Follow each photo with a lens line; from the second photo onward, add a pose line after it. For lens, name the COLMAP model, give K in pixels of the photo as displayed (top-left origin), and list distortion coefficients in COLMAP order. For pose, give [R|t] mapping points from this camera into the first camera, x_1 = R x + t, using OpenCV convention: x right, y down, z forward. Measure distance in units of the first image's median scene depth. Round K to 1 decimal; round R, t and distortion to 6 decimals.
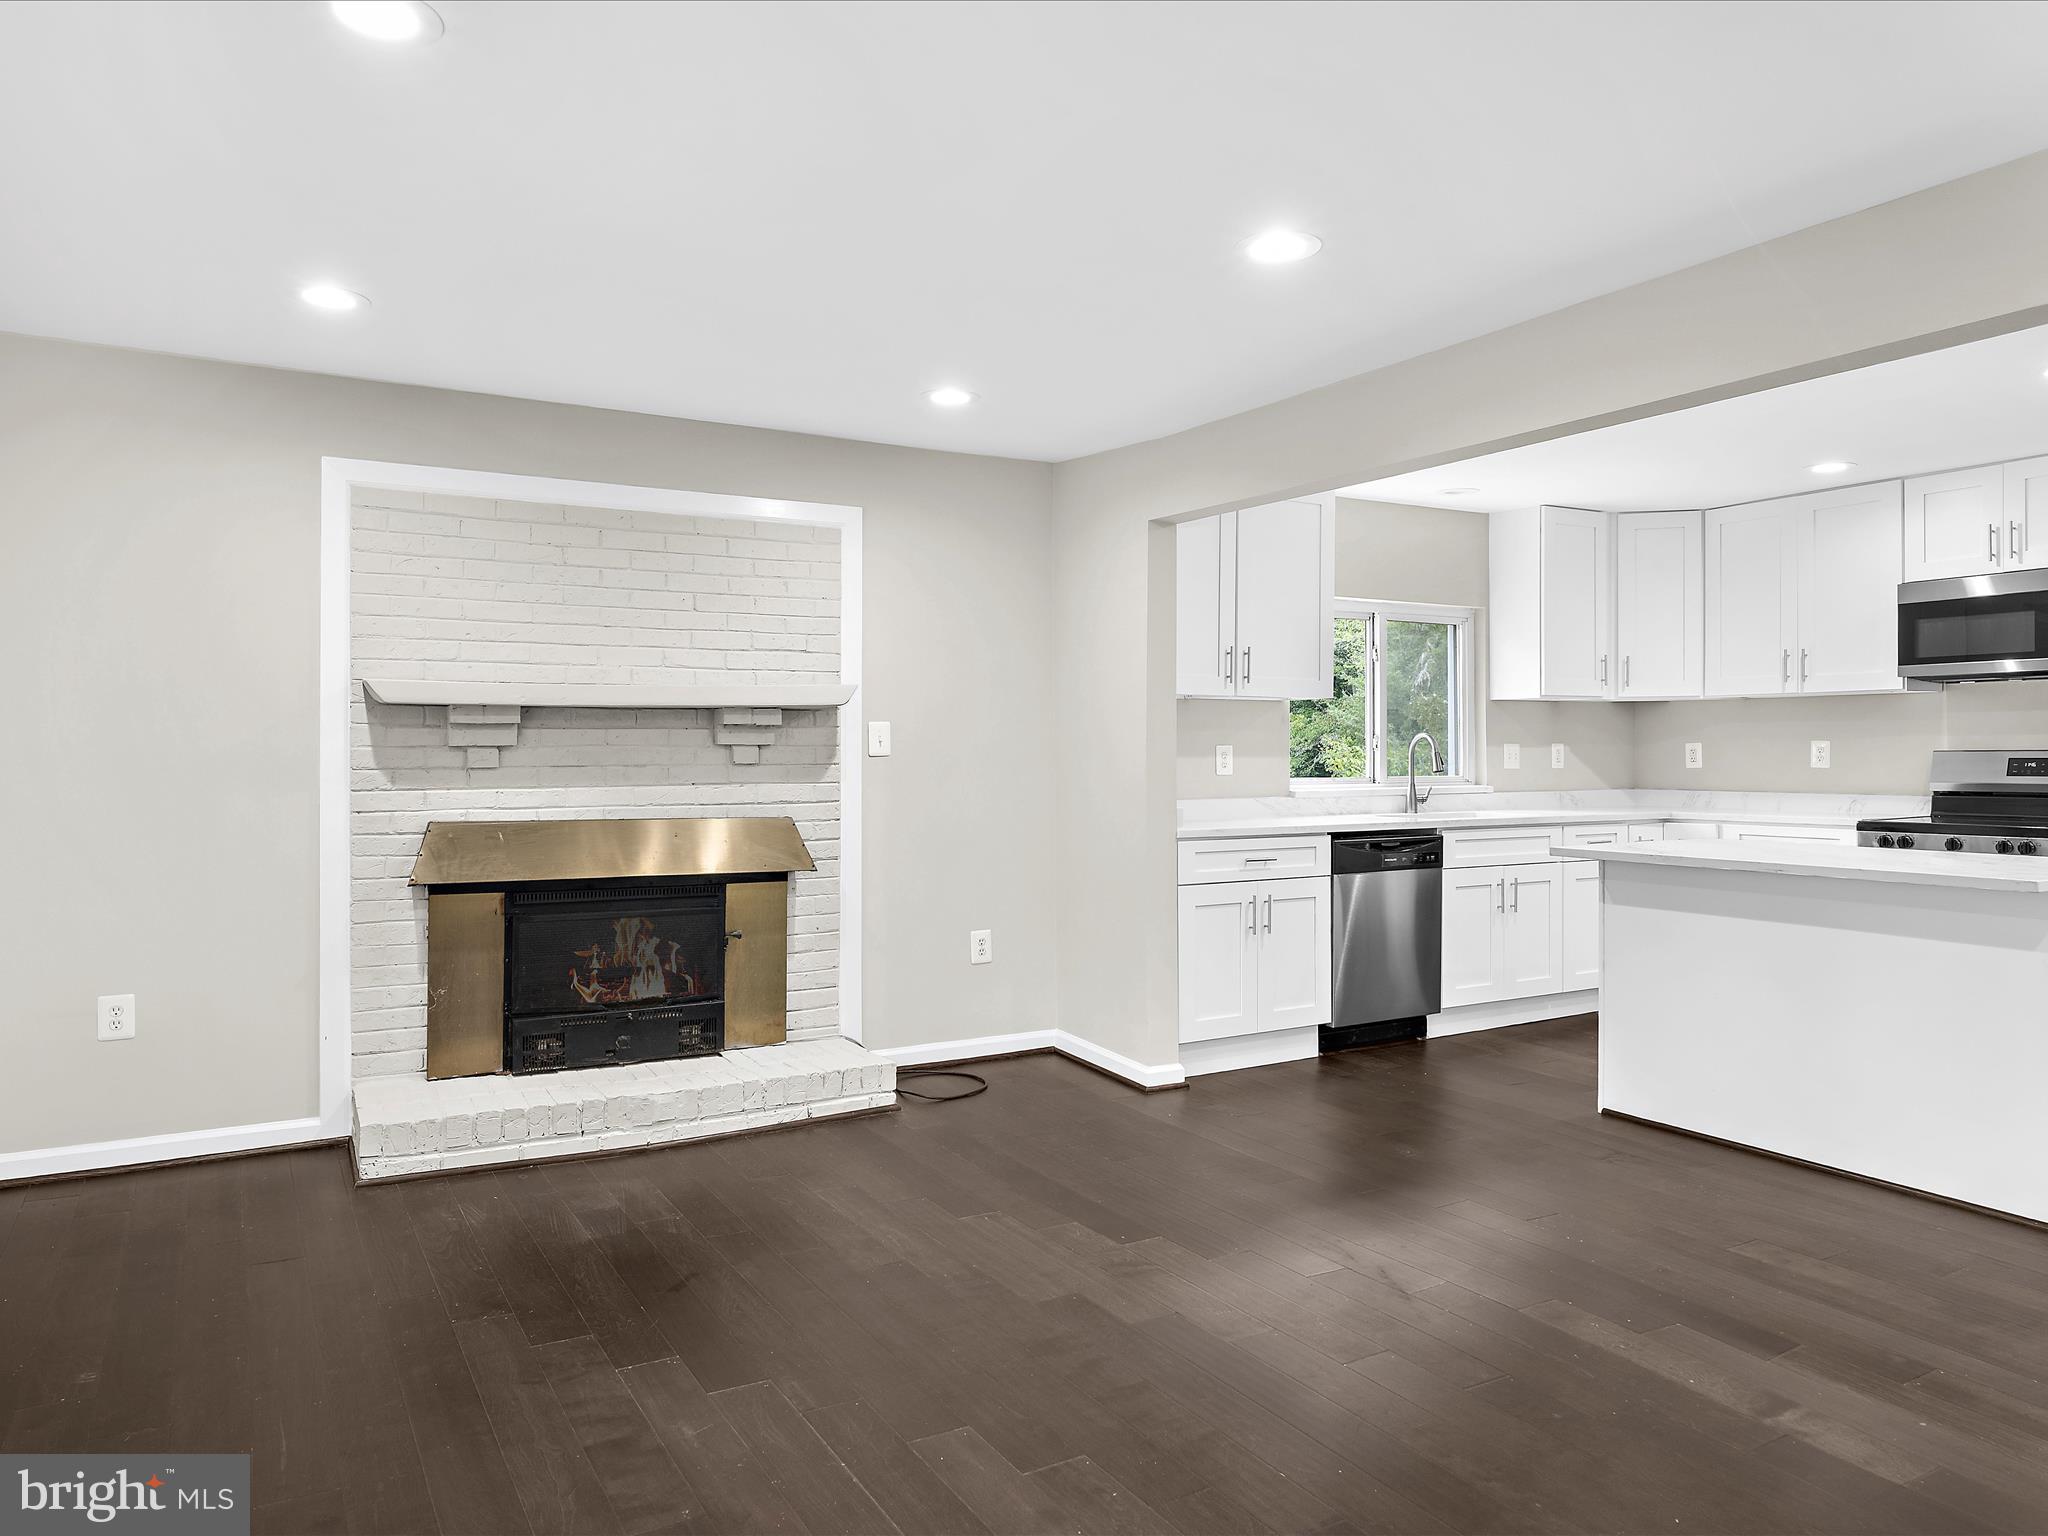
lens RADIAL K [[1374.9, 0, 1015.5], [0, 1374.9, 766.5], [0, 0, 1]] dist [-0.010602, 0.008371]
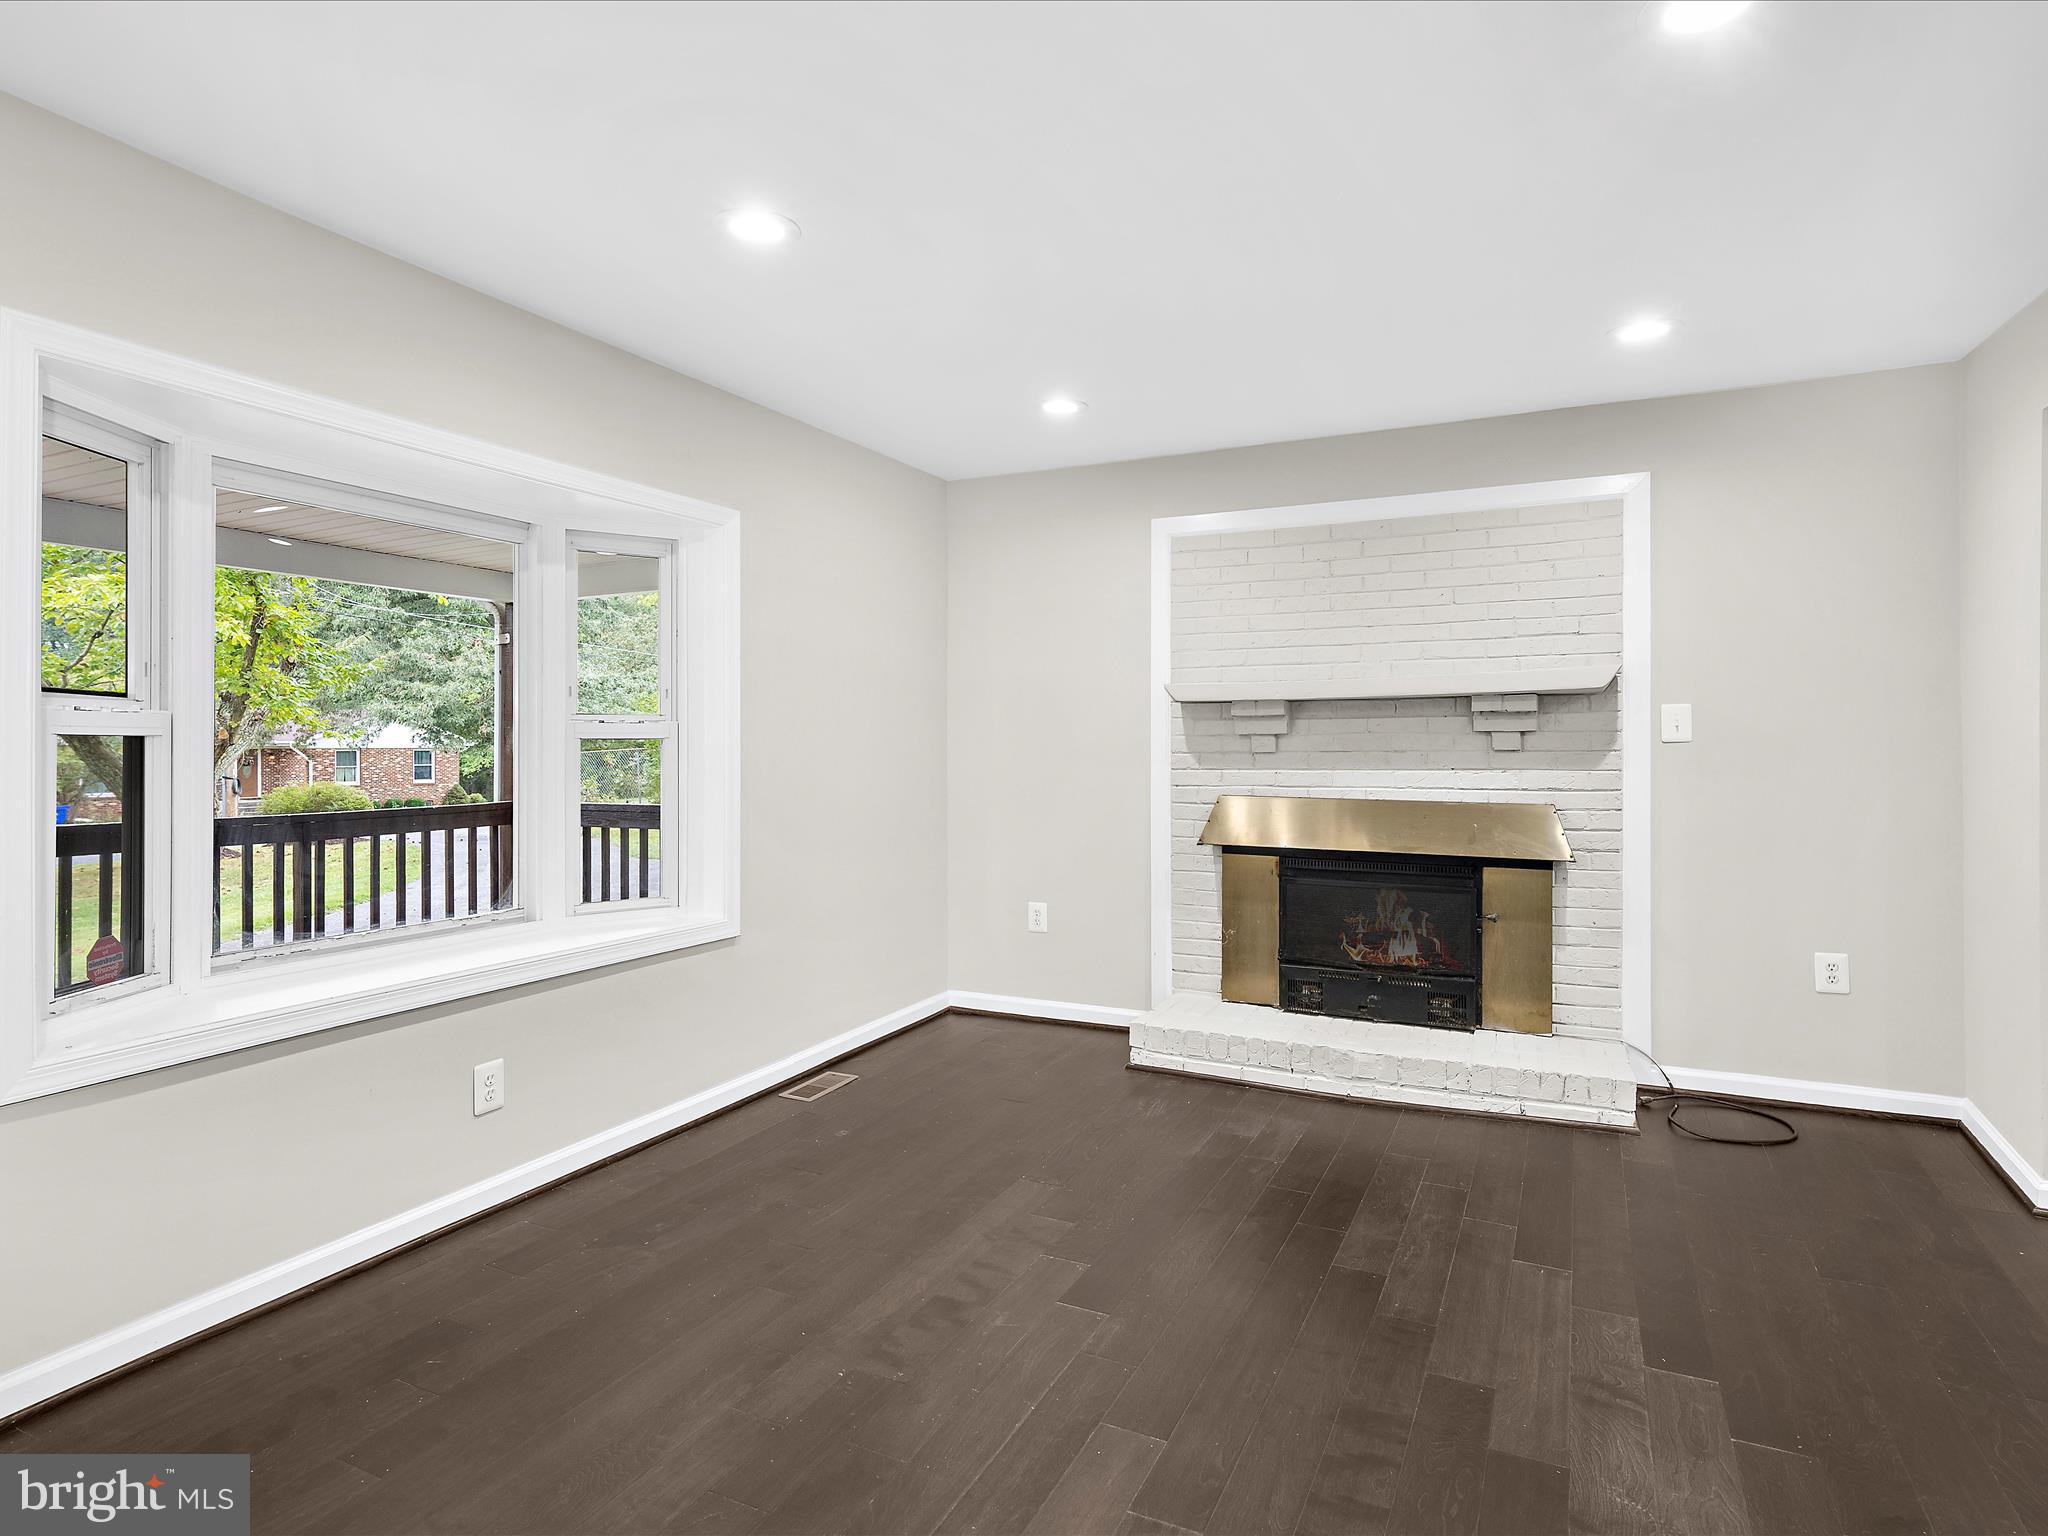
lens RADIAL K [[1123.6, 0, 1018.0], [0, 1123.6, 746.7], [0, 0, 1]] dist [-0.002524, 0.004429]
pose [[0.558973, 0.003123, -0.829180, 0.313217], [-0.003500, 0.999993, 0.001407, -0.004727], [0.829178, 0.002116, 0.558980, 0.262663]]
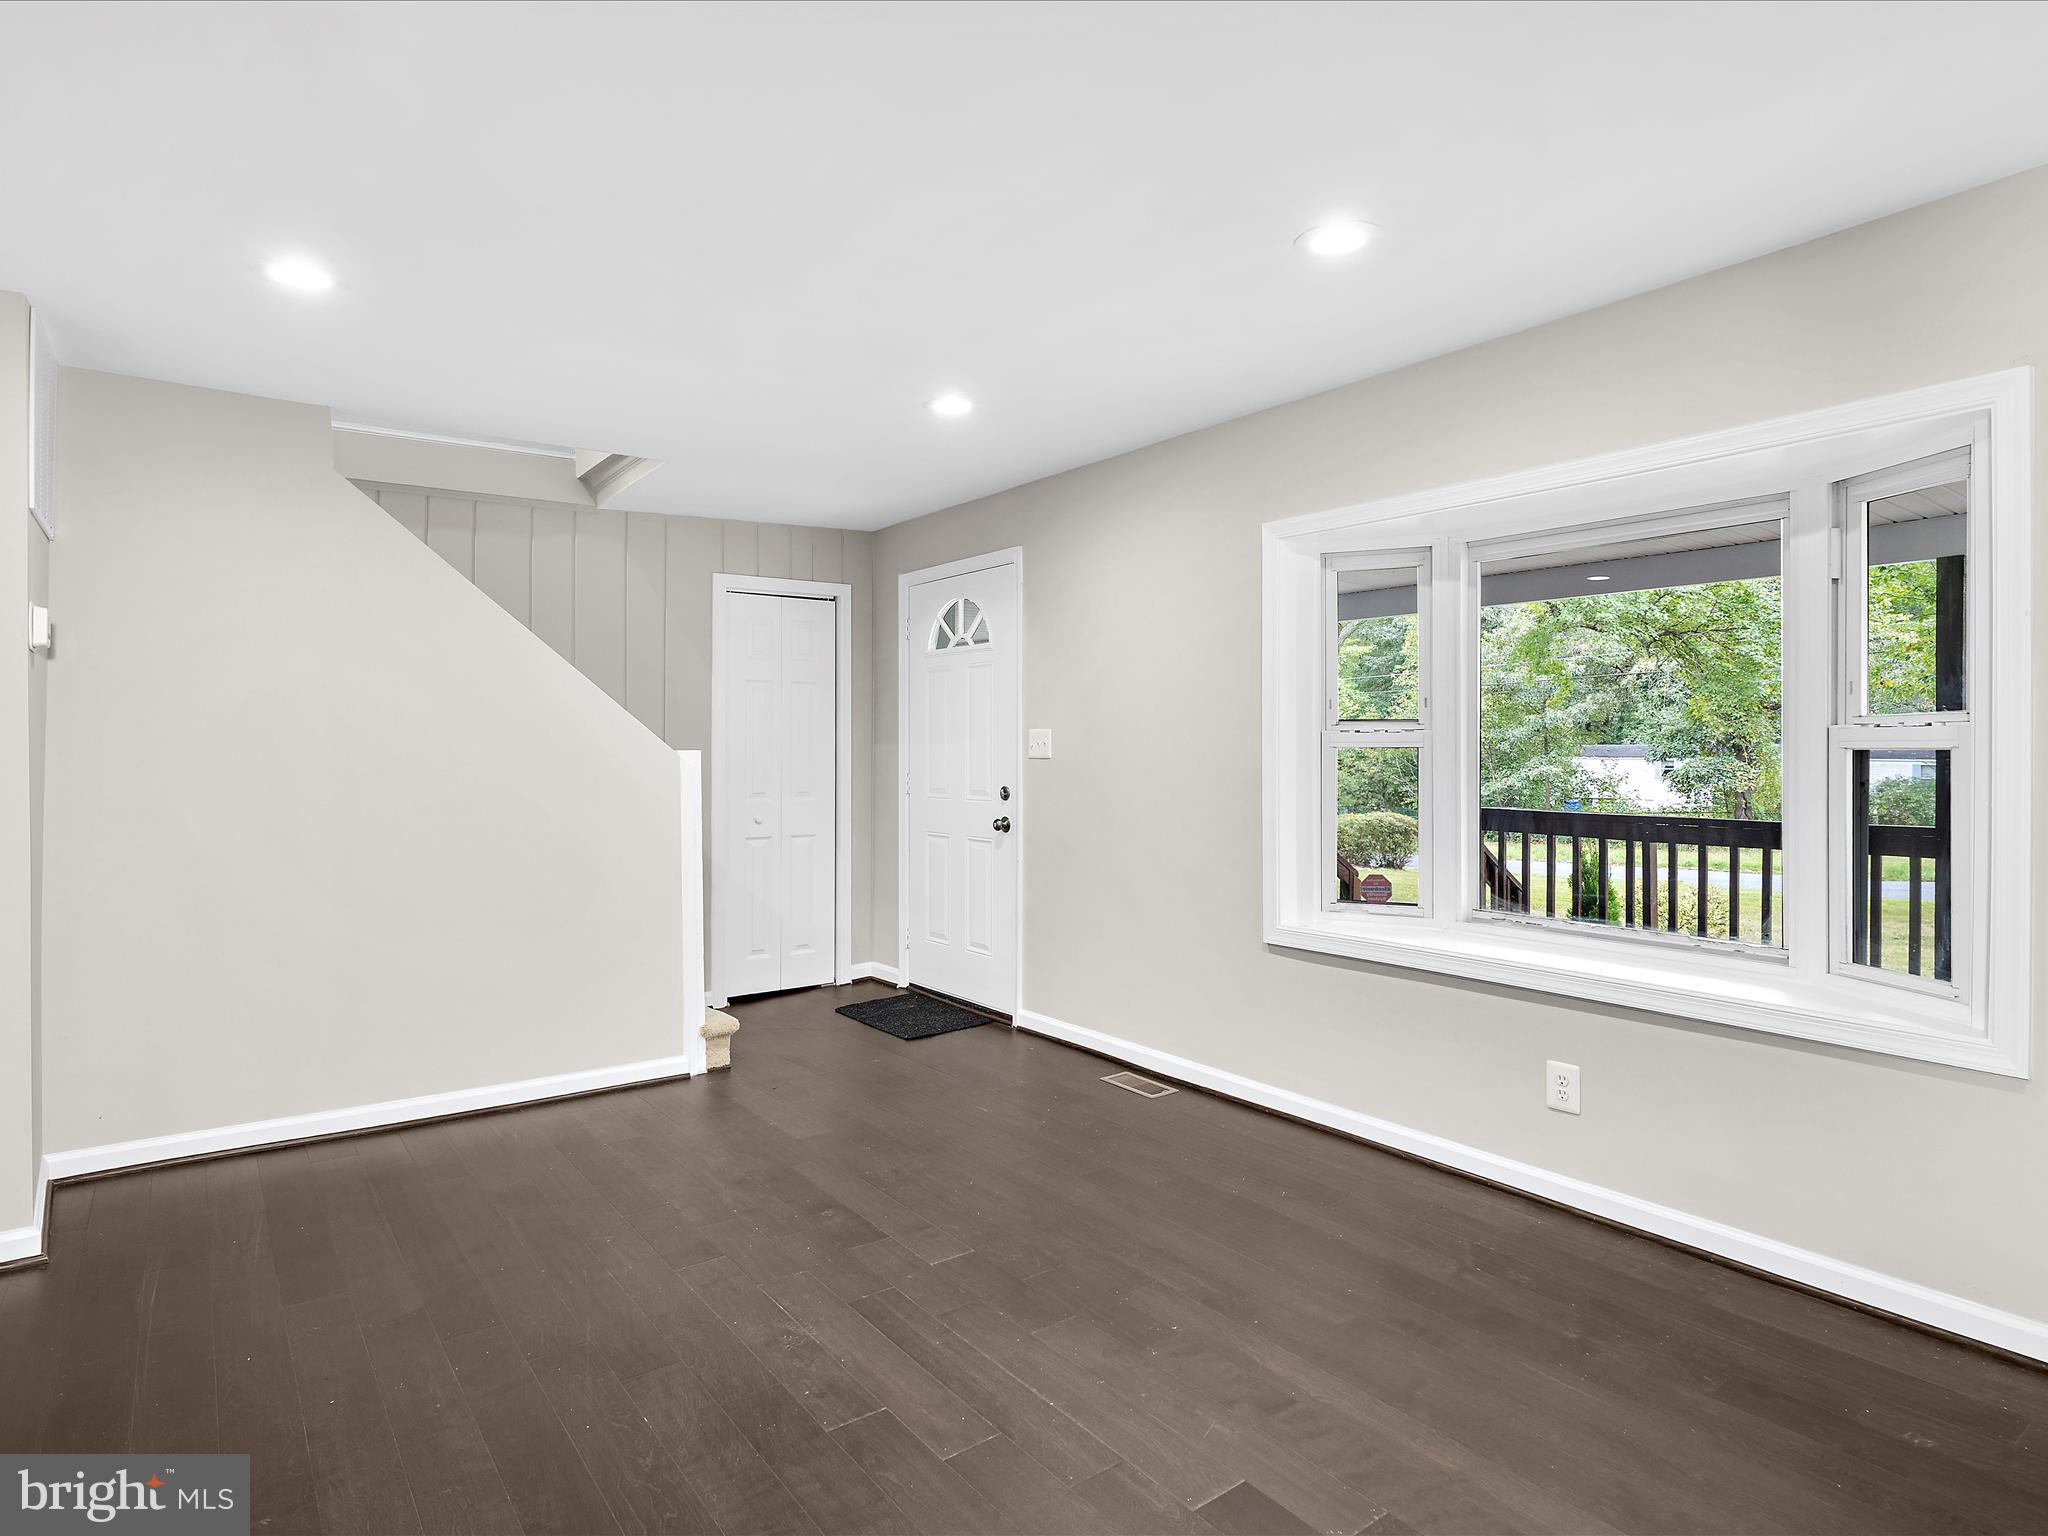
lens RADIAL K [[1123.6, 0, 1034.1], [0, 1123.6, 750.4], [0, 0, 1]] dist [-0.002524, 0.004429]
pose [[-0.990911, 0.001501, -0.134509, 0.004525], [0.000314, 0.999961, 0.008842, -0.012469], [0.134517, 0.008719, -0.990873, 0.995725]]
